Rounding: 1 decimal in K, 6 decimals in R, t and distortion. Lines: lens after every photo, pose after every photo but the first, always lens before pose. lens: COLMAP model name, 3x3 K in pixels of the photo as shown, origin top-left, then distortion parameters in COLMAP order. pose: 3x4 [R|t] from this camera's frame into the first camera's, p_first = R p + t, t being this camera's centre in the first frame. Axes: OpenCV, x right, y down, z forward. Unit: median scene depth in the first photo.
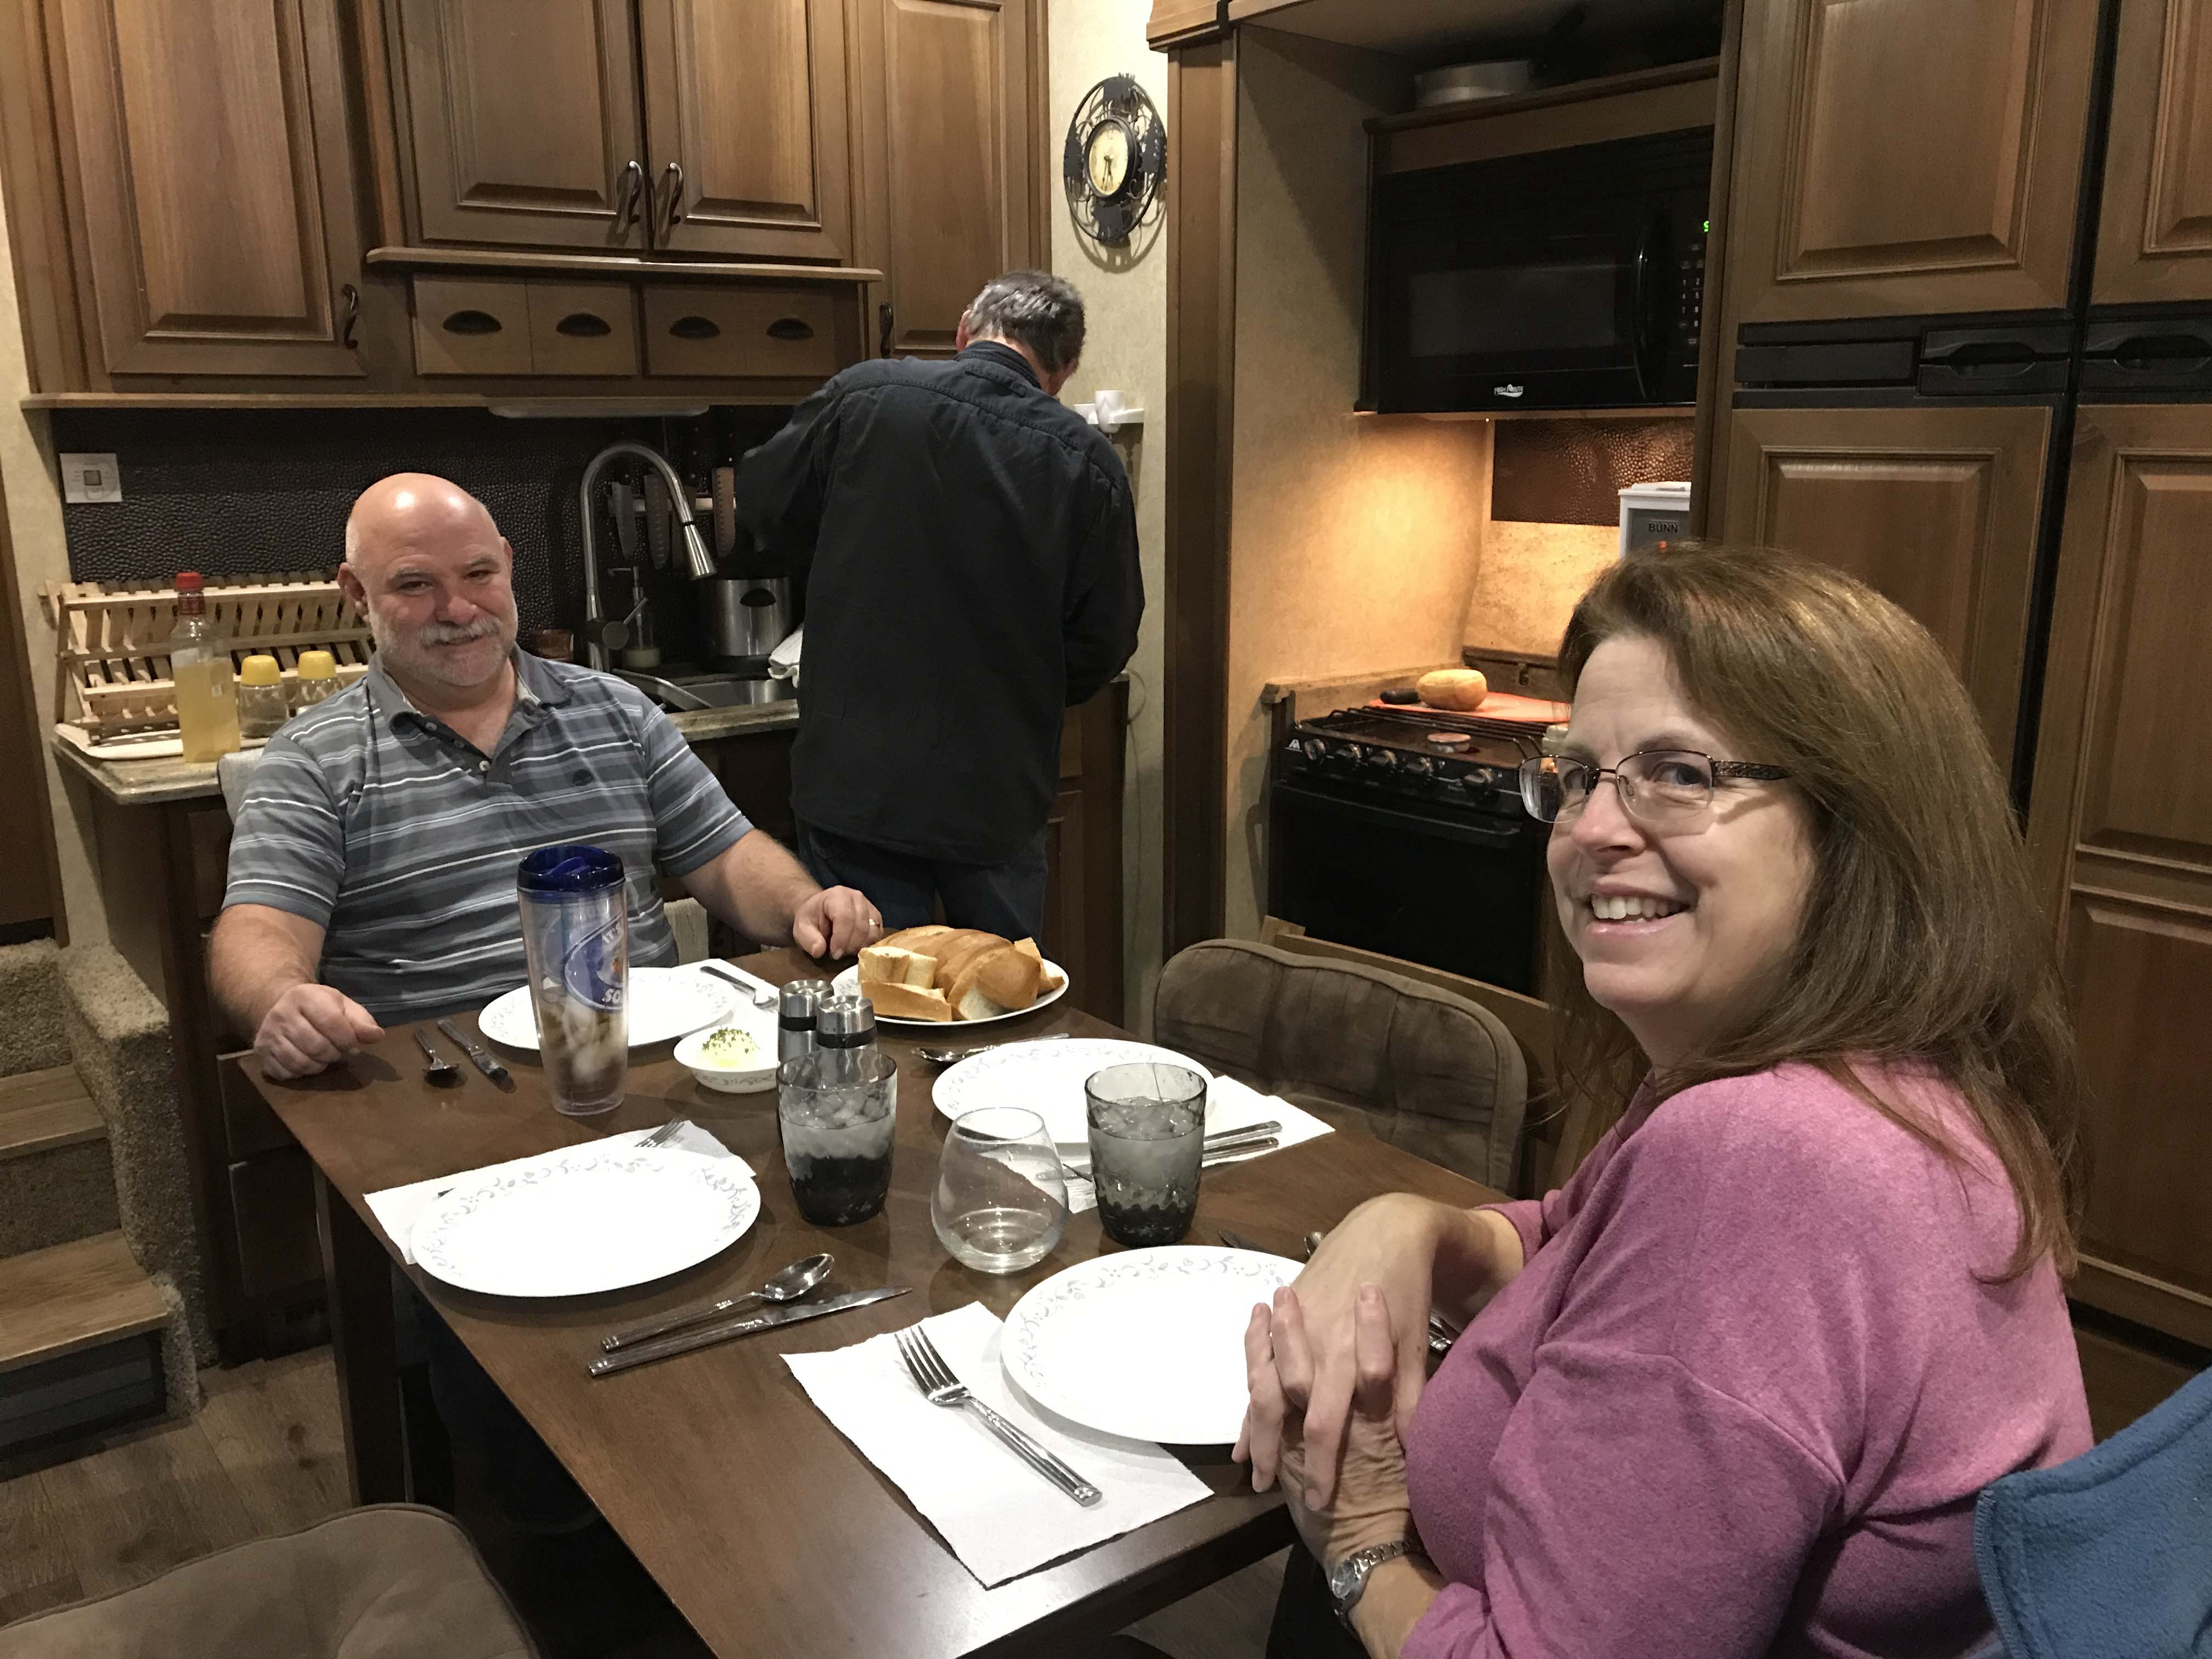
lens RADIAL K [[1812.6, 0, 1100.4], [0, 1812.6, 820.3], [0, 0, 1]] dist [0.086120, -0.082434]
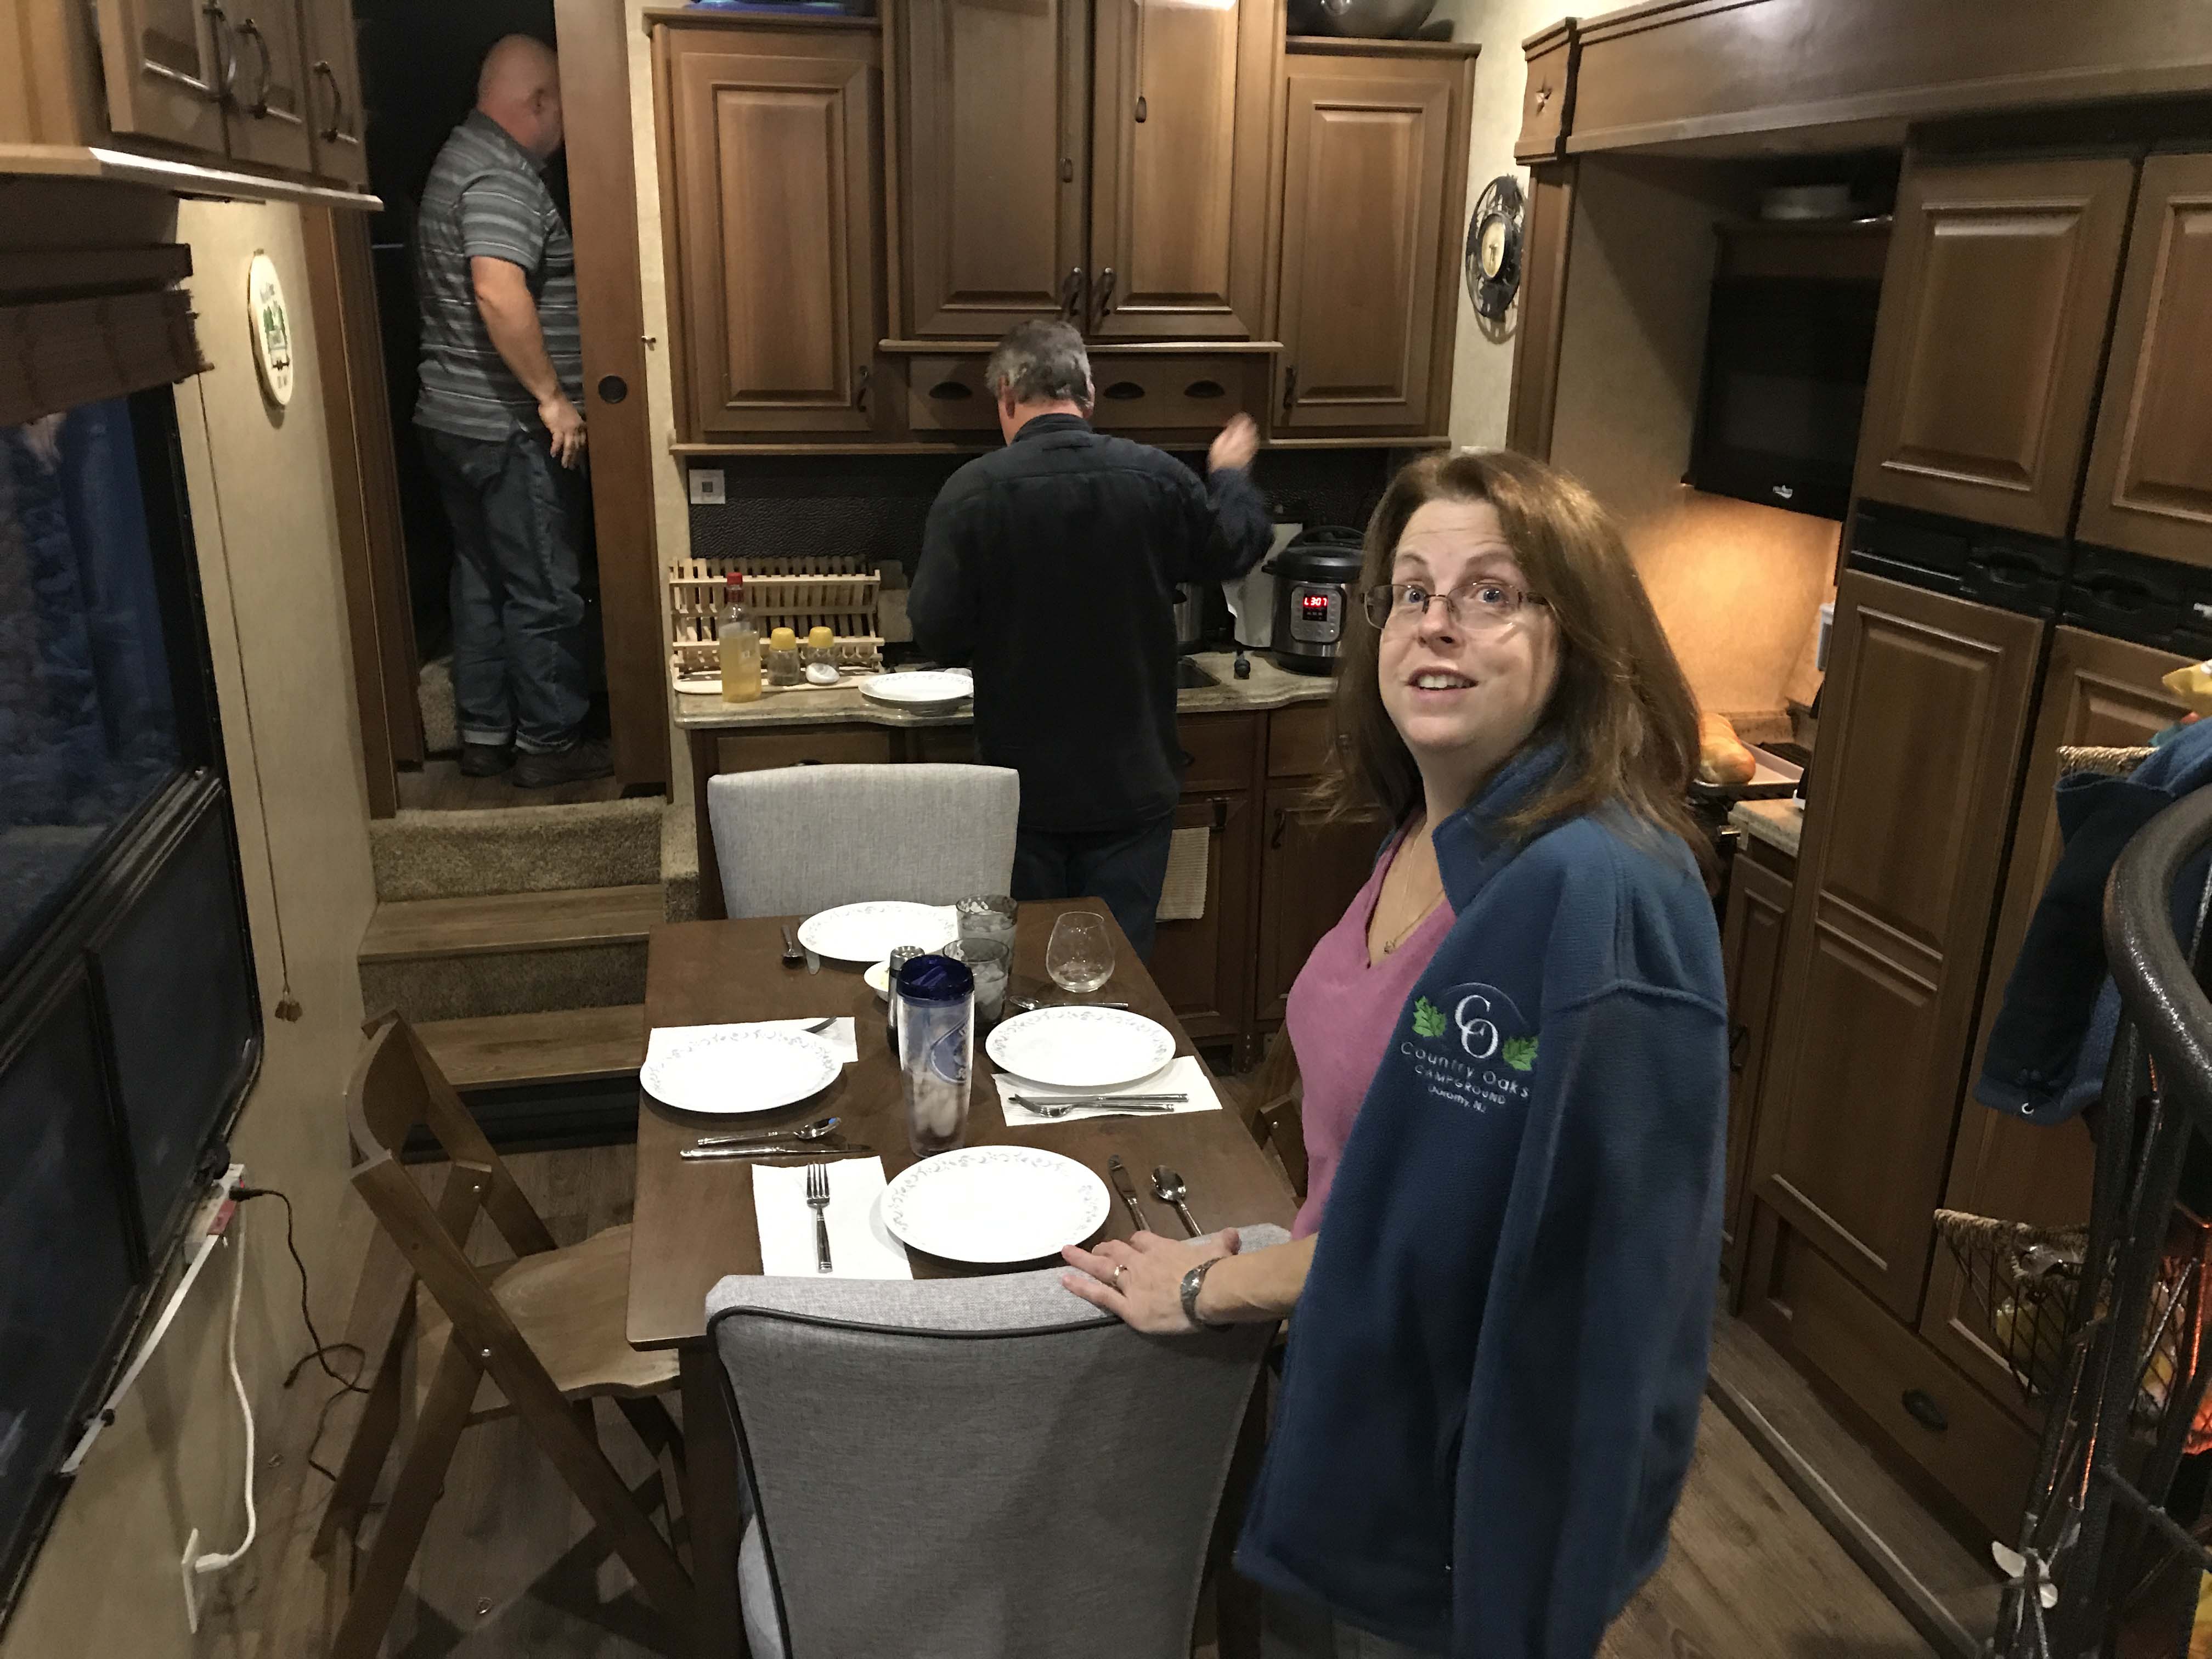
lens RADIAL K [[1812.6, 0, 1104.5], [0, 1812.6, 839.6], [0, 0, 1]] dist [0.086120, -0.082434]
pose [[0.917337, 0.148391, -0.369423, 0.299378], [-0.115494, 0.987225, 0.109763, -0.104623], [0.380991, -0.058024, 0.922756, -0.205321]]
